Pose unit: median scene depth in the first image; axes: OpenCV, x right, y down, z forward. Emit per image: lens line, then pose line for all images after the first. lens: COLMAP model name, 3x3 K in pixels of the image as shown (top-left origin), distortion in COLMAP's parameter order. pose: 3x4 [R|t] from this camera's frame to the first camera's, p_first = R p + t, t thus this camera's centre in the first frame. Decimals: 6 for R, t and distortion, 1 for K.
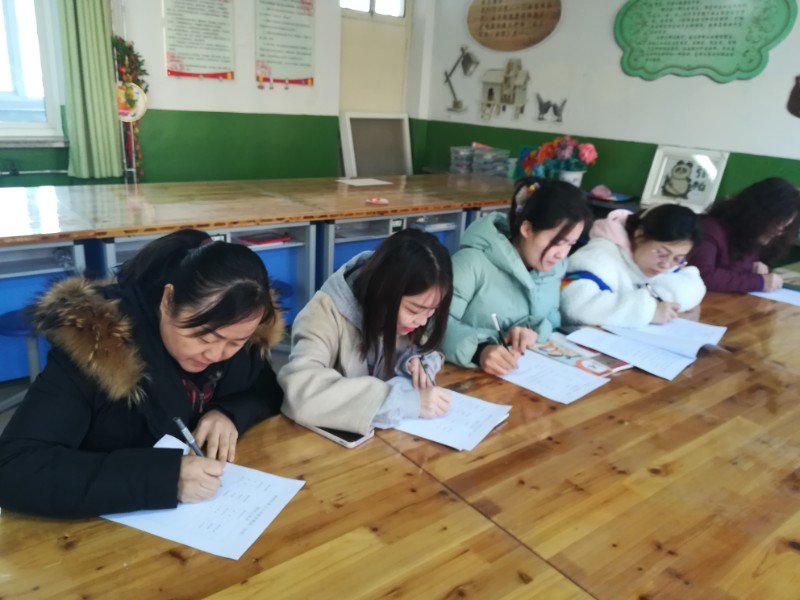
lens RADIAL K [[629.1, 0, 400.0], [0, 629.1, 300.0], [0, 0, 1]] dist [0.046350, -0.072554]
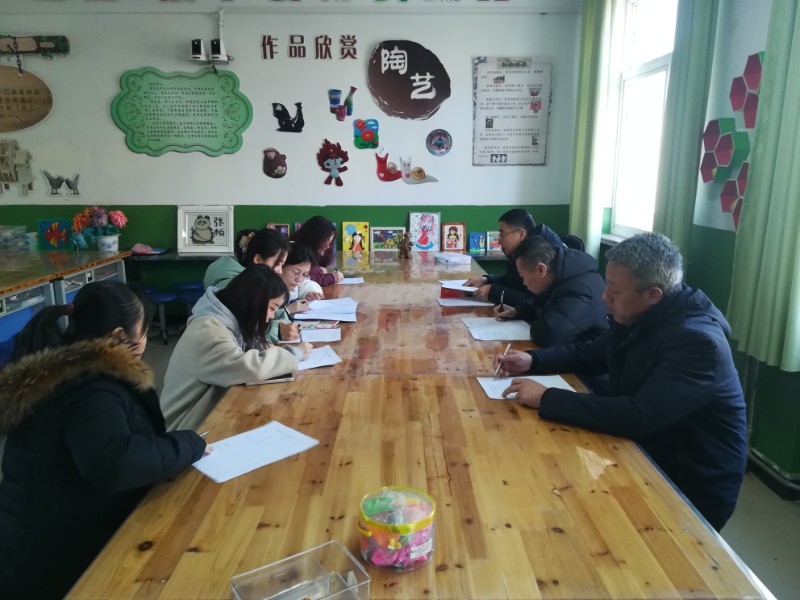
lens RADIAL K [[629.1, 0, 400.0], [0, 629.1, 300.0], [0, 0, 1]] dist [0.046350, -0.072554]
pose [[0.621473, -0.214947, 0.753372, -0.303736], [0.281317, 0.958718, 0.041470, 0.007138], [-0.731185, 0.186164, 0.656286, -0.112515]]
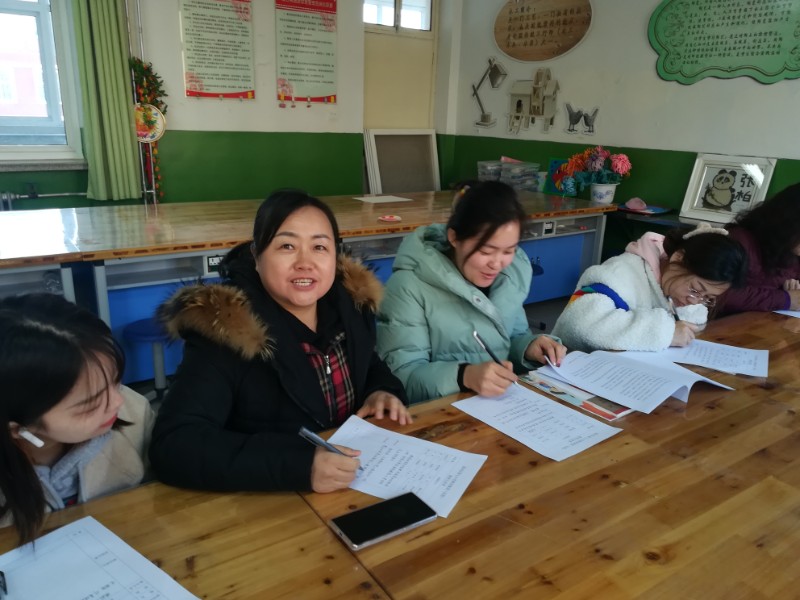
lens RADIAL K [[625.2, 0, 400.0], [0, 625.2, 300.0], [0, 0, 1]] dist [0.050662, -0.053289]
pose [[0.997217, -0.006451, -0.074281, 0.039748], [0.004356, 0.999589, -0.028331, -0.005526], [0.074433, 0.027929, 0.996835, 0.051037]]
